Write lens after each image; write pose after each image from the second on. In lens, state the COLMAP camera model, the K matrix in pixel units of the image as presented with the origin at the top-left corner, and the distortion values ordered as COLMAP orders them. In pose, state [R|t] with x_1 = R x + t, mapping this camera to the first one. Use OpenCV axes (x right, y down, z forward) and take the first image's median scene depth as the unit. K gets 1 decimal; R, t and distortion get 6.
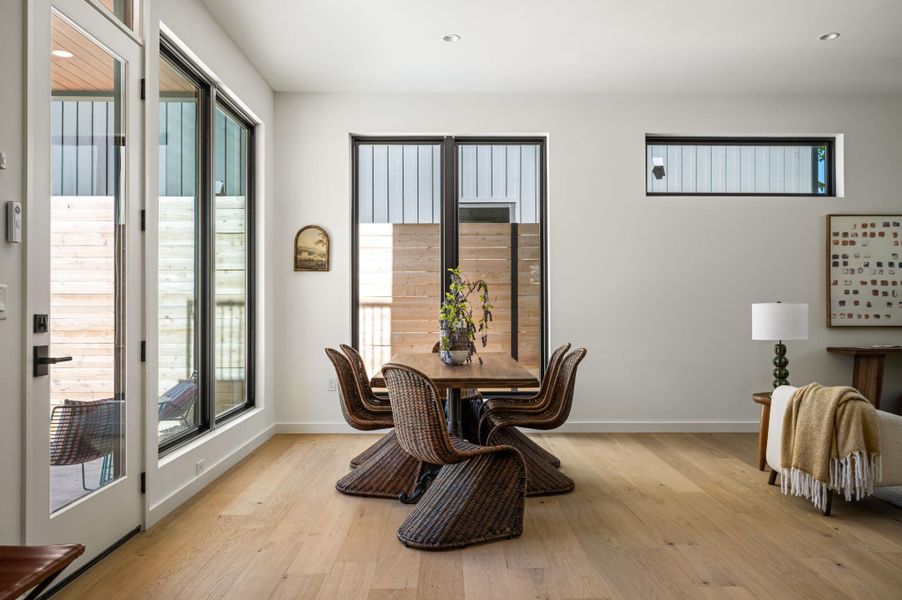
lens RADIAL K [[673.9, 0, 453.3], [0, 673.9, 298.3], [0, 0, 1]] dist [-0.002104, 0.000937]
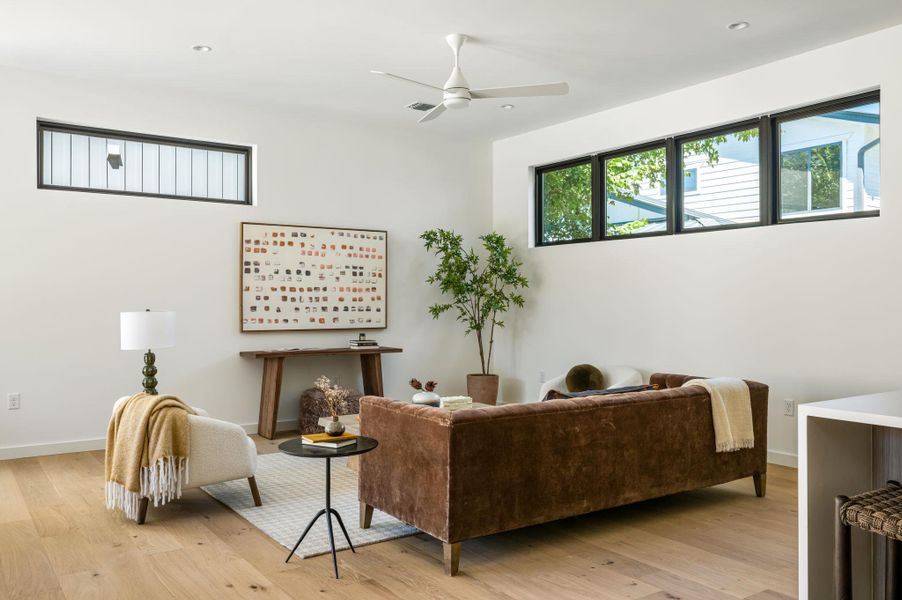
lens RADIAL K [[735.9, 0, 454.0], [0, 735.9, 298.4], [0, 0, 1]] dist [0.005360, 0.000638]
pose [[0.826178, 0.001978, 0.563406, 0.194789], [-0.003584, 0.999992, 0.001744, -0.011442], [-0.563398, -0.003460, 0.826178, -0.106485]]
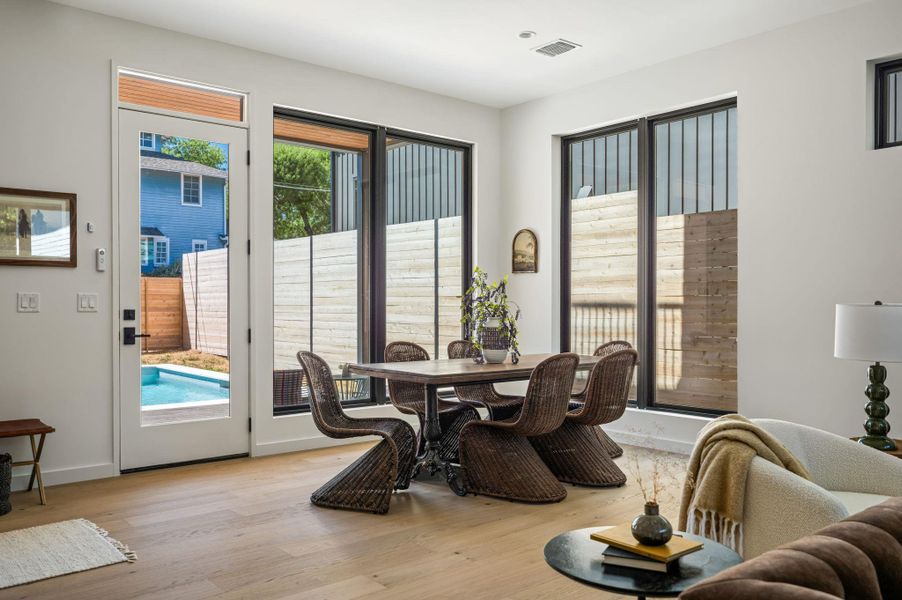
lens RADIAL K [[740.4, 0, 462.7], [0, 740.4, 309.5], [0, 0, 1]] dist [0.007539, 0.002375]
pose [[0.647216, 0.005666, -0.762285, 0.609755], [0.005775, 0.999907, 0.012336, 0.001995], [0.762285, -0.012386, 0.647123, 0.175099]]
